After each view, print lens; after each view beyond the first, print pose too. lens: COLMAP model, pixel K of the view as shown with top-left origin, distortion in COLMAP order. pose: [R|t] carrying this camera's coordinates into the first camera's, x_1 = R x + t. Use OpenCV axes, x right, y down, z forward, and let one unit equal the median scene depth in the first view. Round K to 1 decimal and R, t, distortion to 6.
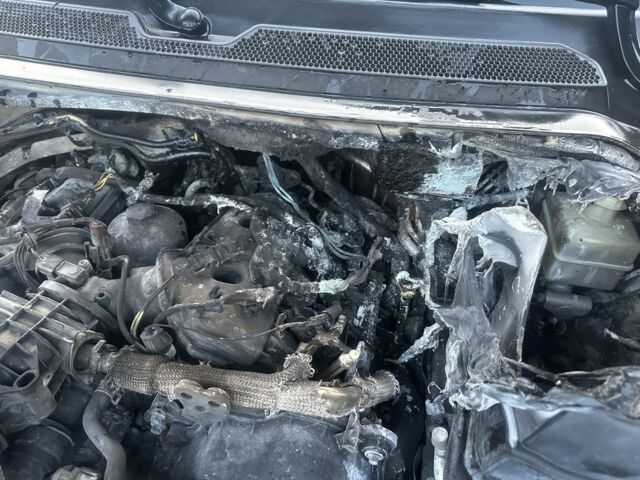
lens RADIAL K [[436.3, 0, 322.7], [0, 436.3, 239.2], [0, 0, 1]] dist [0.060316, -0.096368]
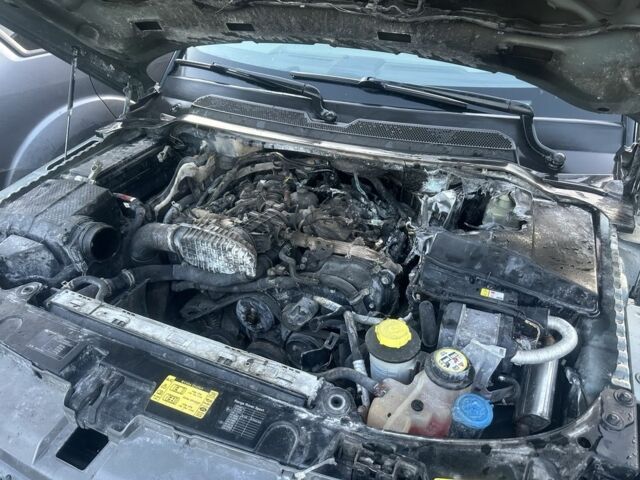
lens RADIAL K [[436.3, 0, 322.7], [0, 436.3, 239.2], [0, 0, 1]] dist [0.060316, -0.096368]
pose [[0.975208, 0.085040, -0.204295, 0.205264], [-0.116637, 0.982091, -0.147965, 0.527349], [0.188054, 0.168125, 0.967662, -1.229311]]
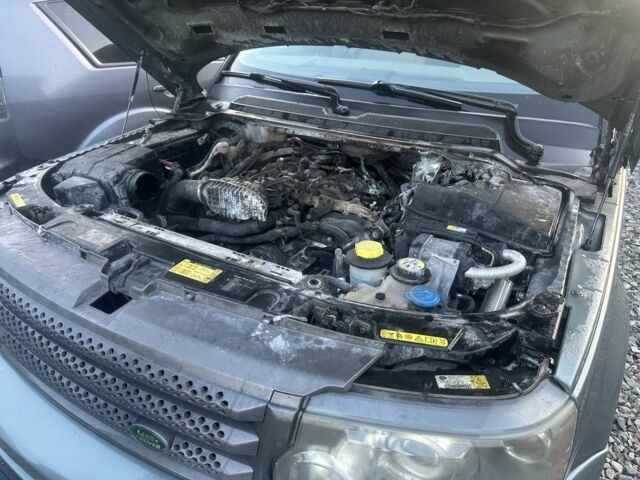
lens RADIAL K [[433.3, 0, 320.0], [0, 433.3, 240.0], [0, 0, 1]] dist [0.088448, -0.148096]
pose [[0.948301, 0.136021, -0.286748, 0.478959], [-0.211837, 0.944058, -0.252743, 1.054951], [0.236328, 0.300420, 0.924065, -1.402832]]
